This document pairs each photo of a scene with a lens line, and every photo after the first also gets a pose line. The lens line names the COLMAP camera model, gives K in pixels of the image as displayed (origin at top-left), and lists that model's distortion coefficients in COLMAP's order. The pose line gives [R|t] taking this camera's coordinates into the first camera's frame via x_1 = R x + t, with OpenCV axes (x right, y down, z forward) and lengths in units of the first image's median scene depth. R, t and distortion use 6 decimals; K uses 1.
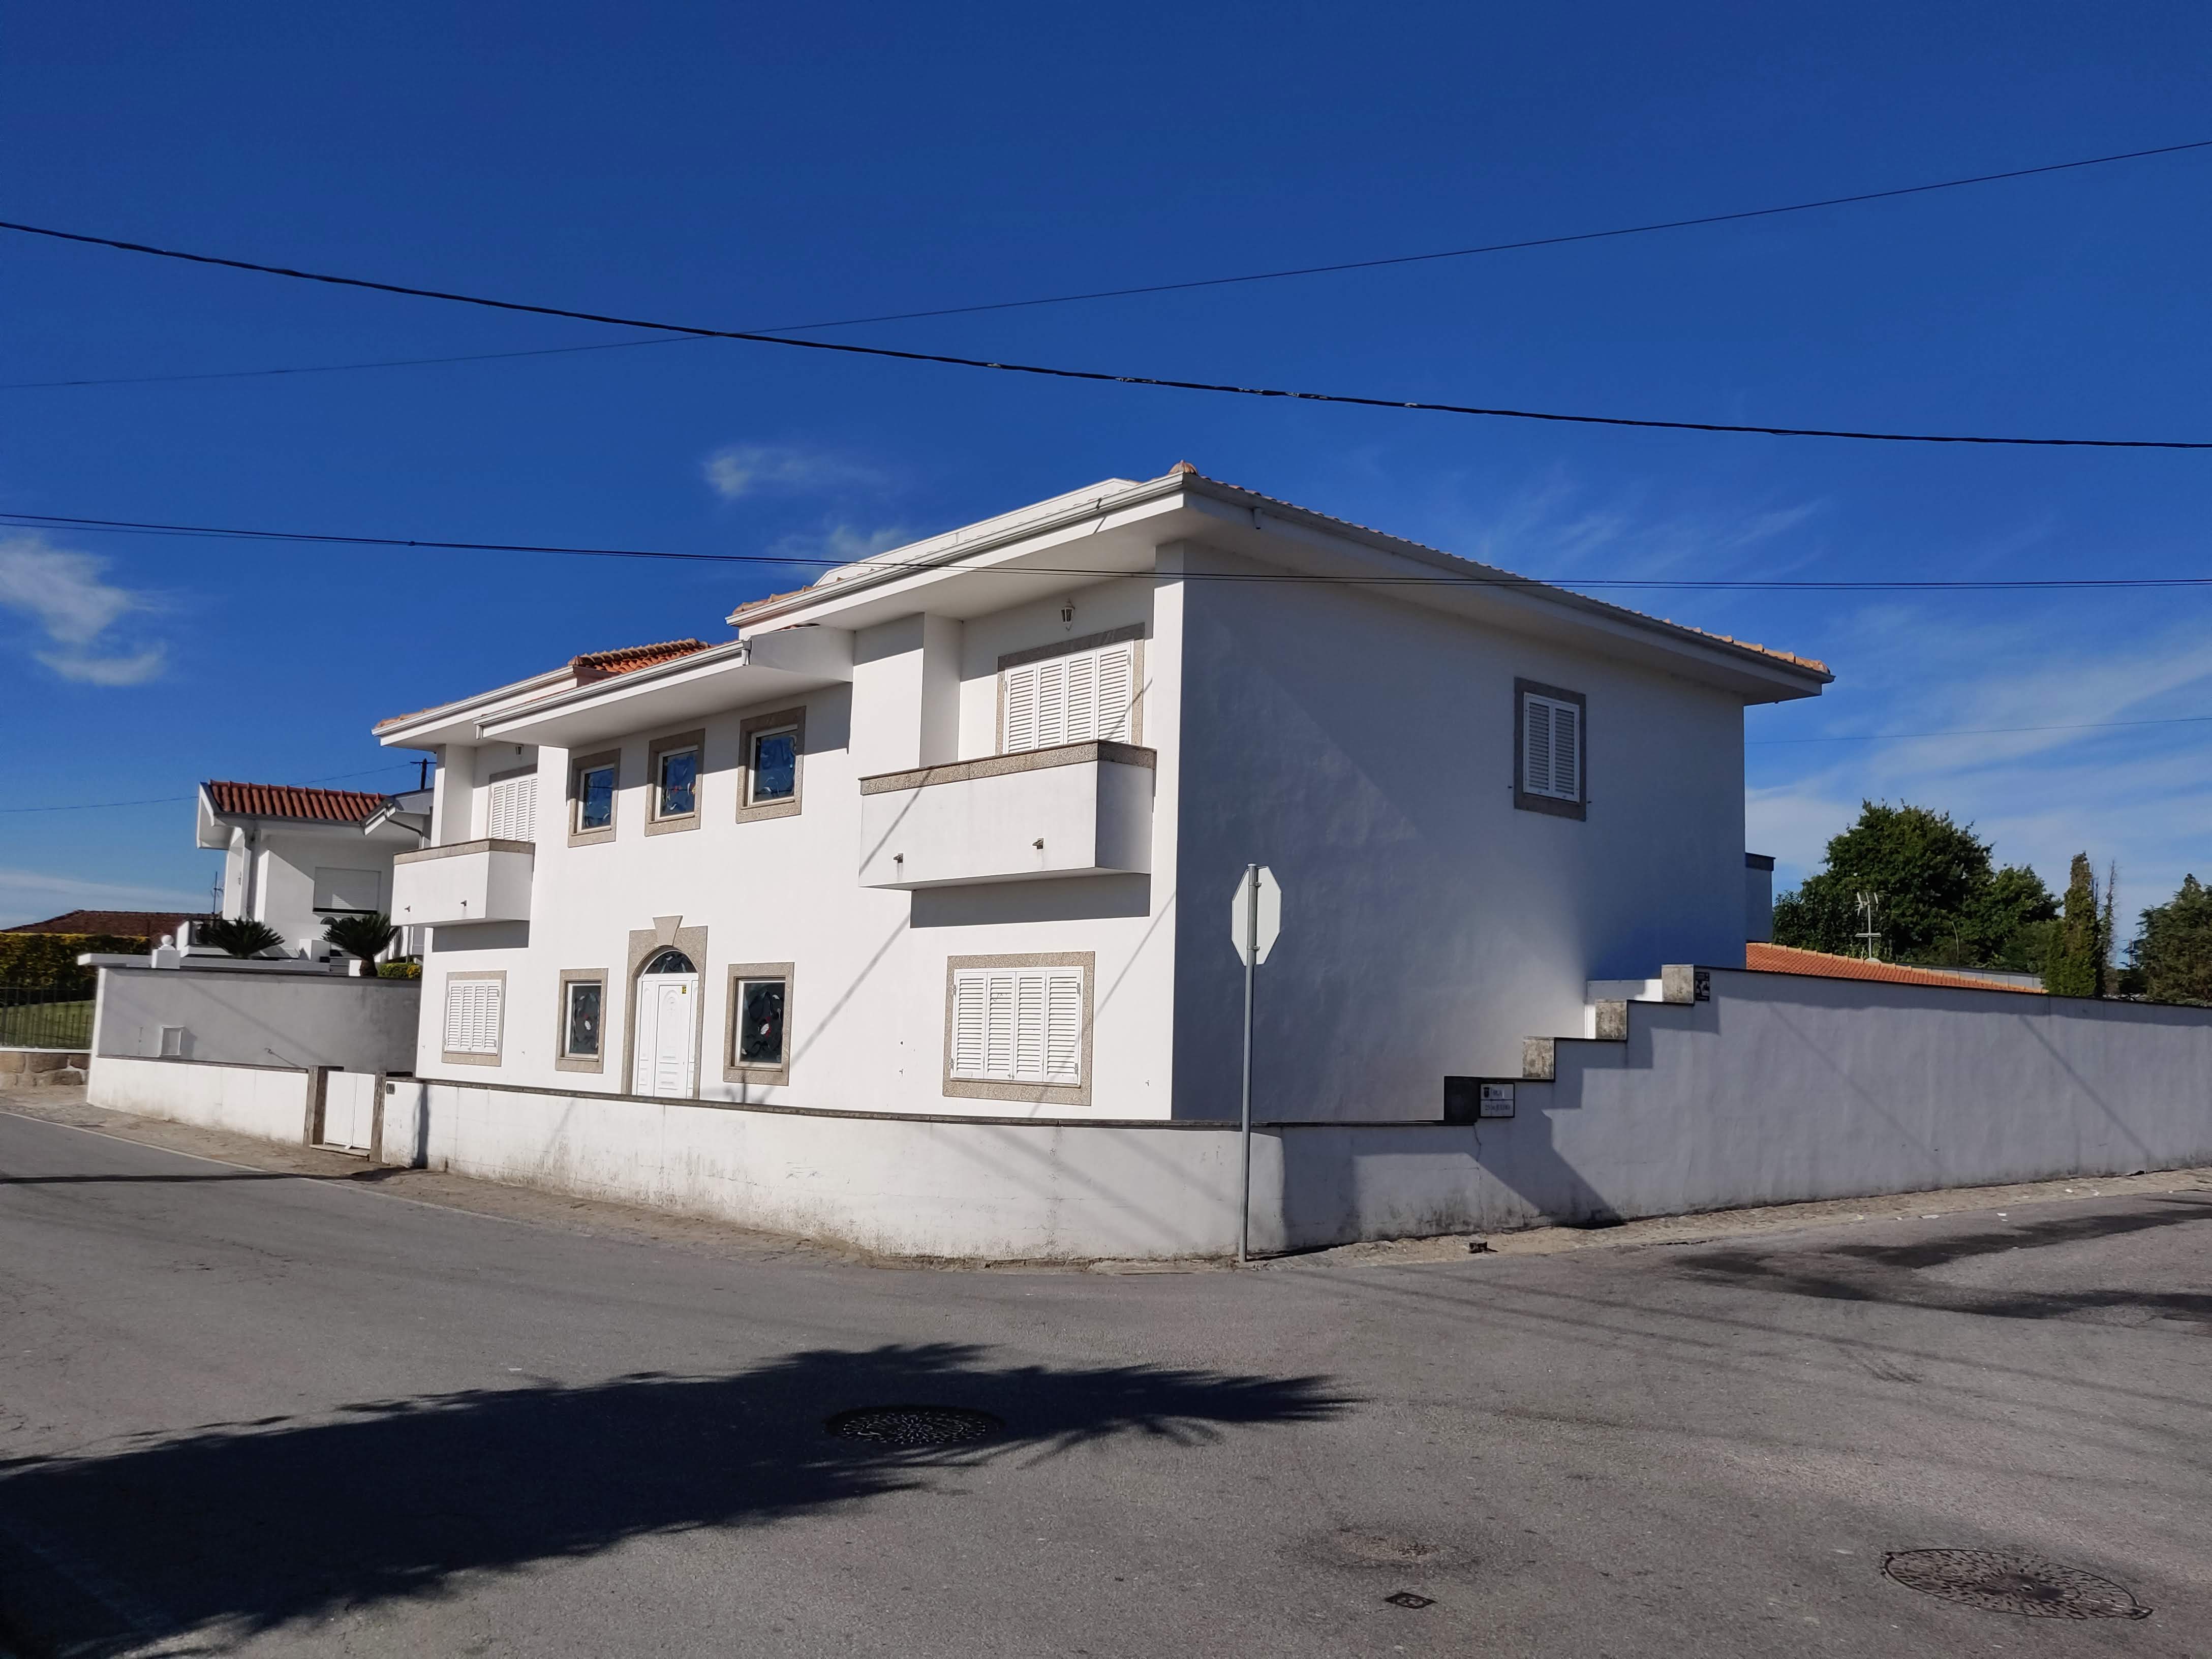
lens RADIAL K [[1848.7, 0, 1109.5], [0, 1848.7, 827.0], [0, 0, 1]] dist [-0.005935, 0.058932]
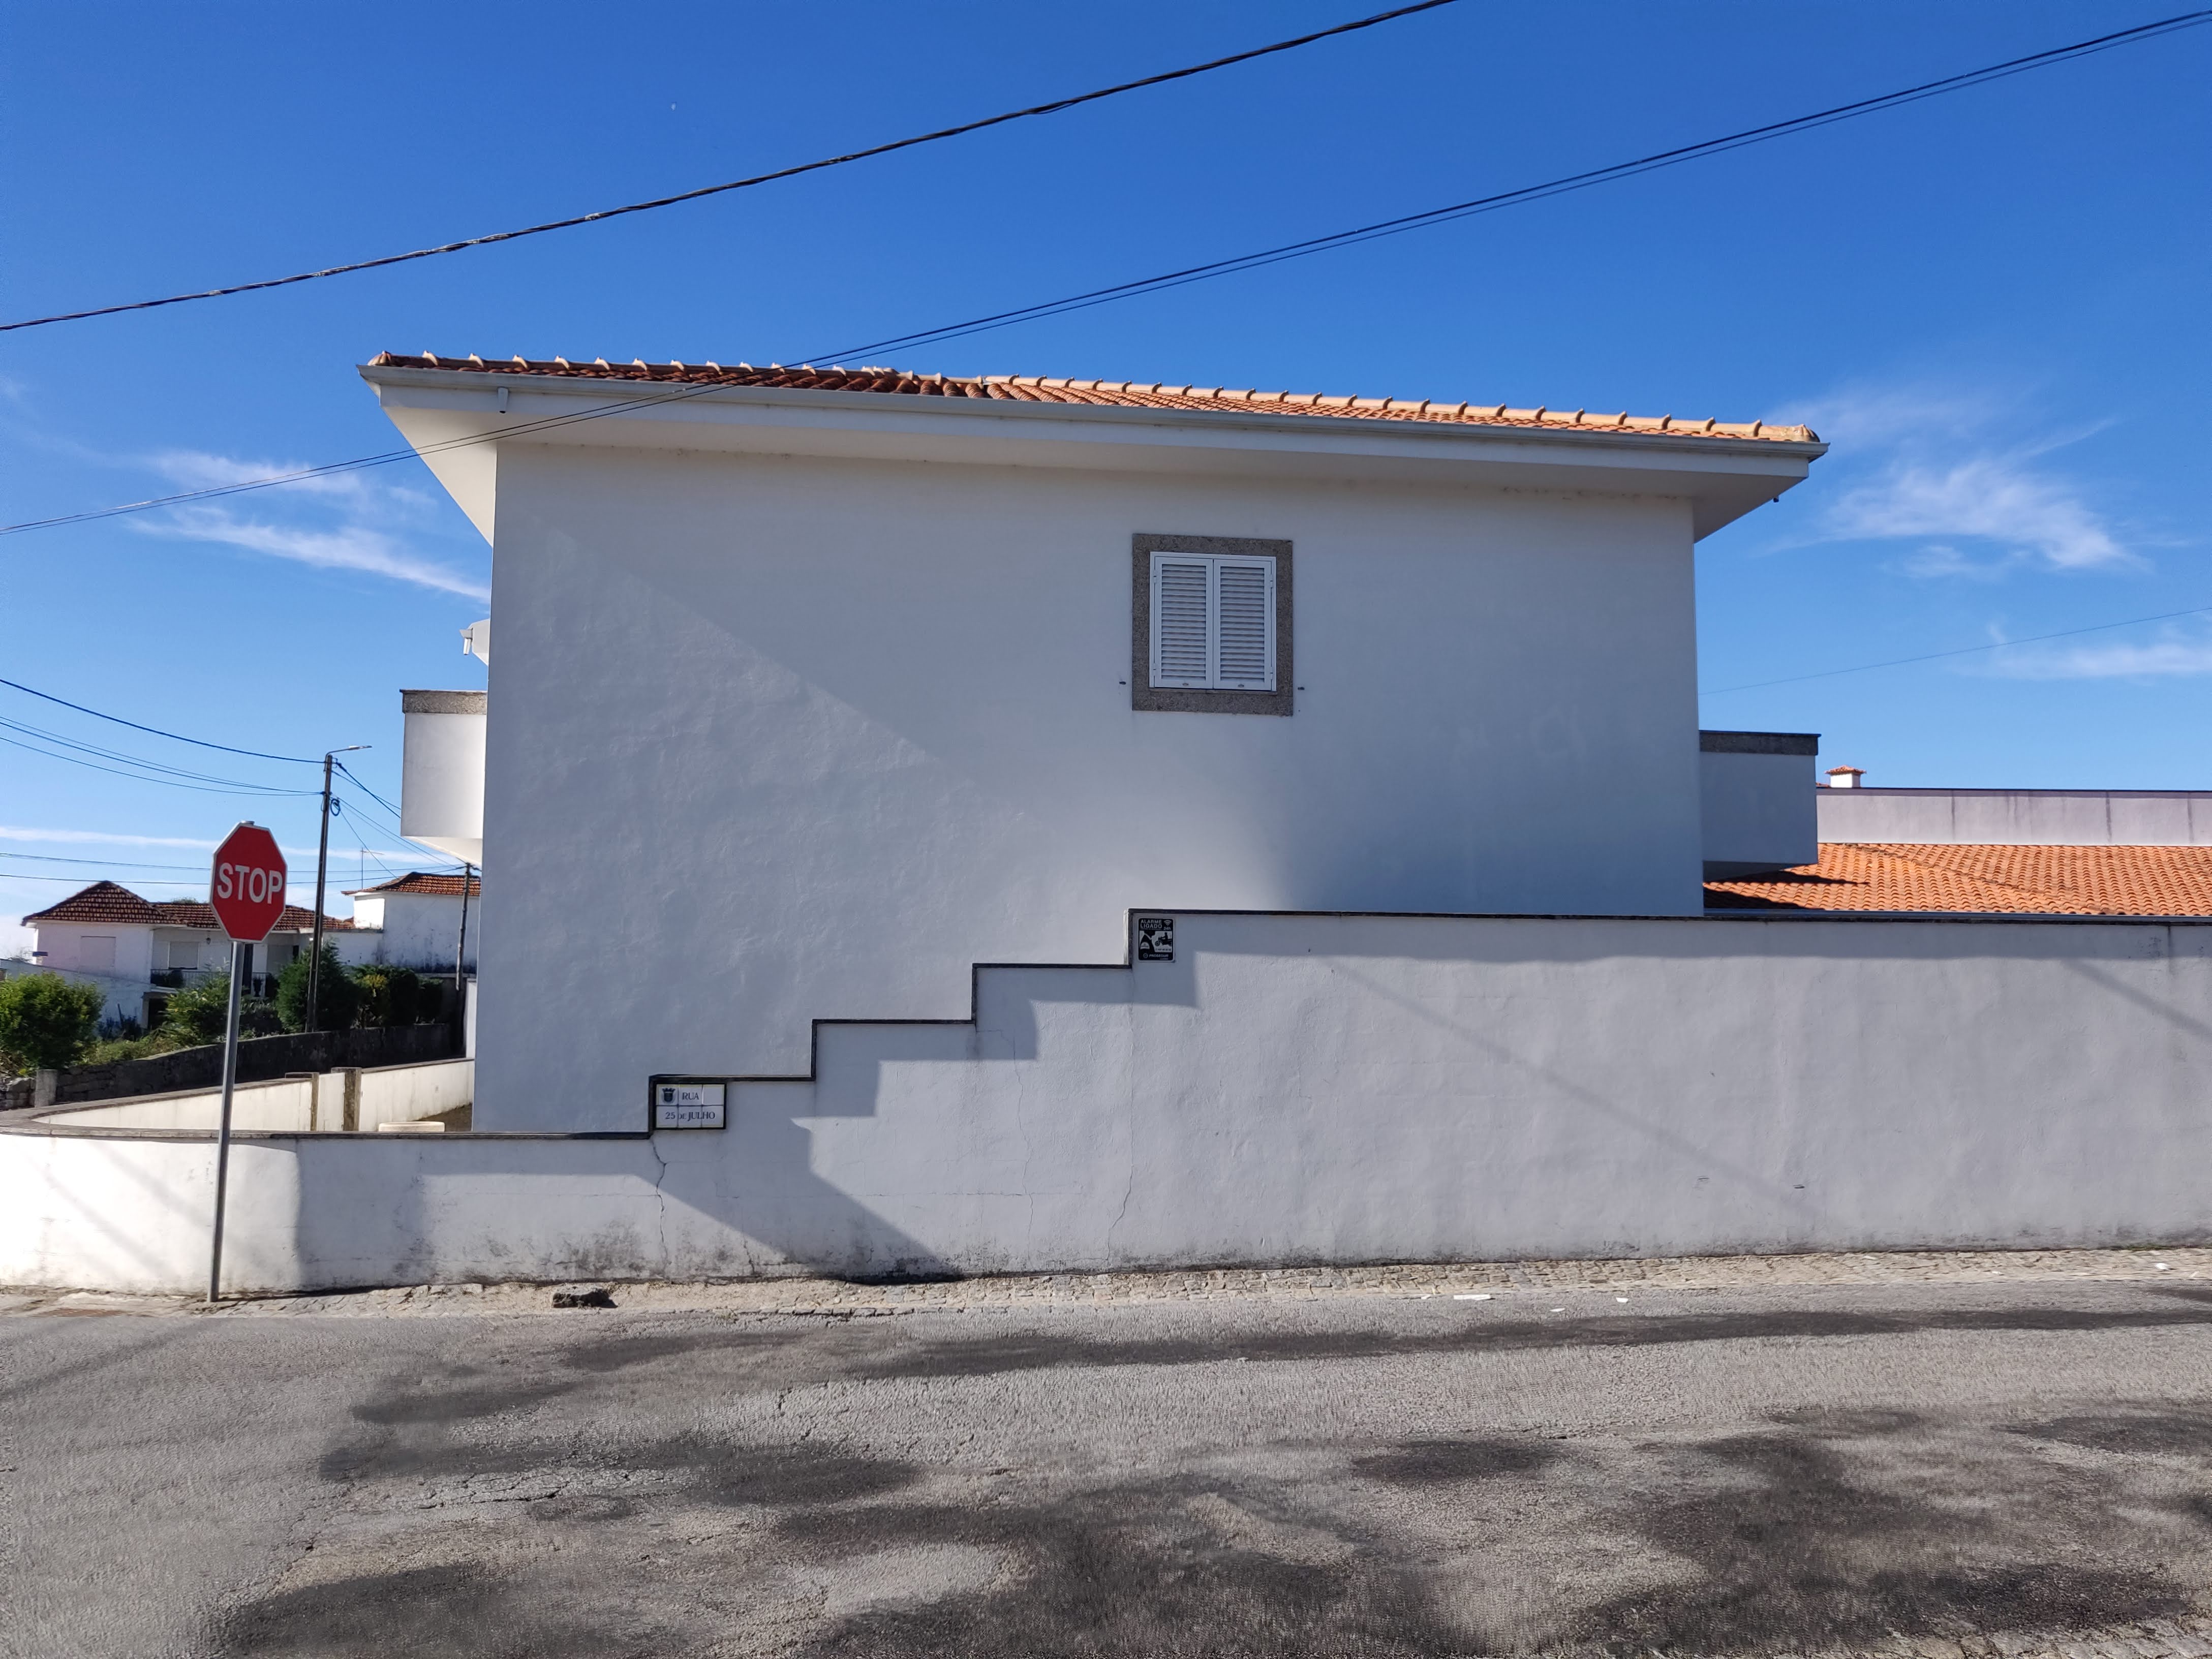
lens RADIAL K [[1848.7, 0, 1096.7], [0, 1848.7, 814.8], [0, 0, 1]] dist [-0.005935, 0.058932]
pose [[0.828536, -0.083433, -0.553685, 0.698951], [0.080714, 0.996305, -0.029349, 0.059655], [0.554088, -0.020374, 0.832209, 0.425963]]
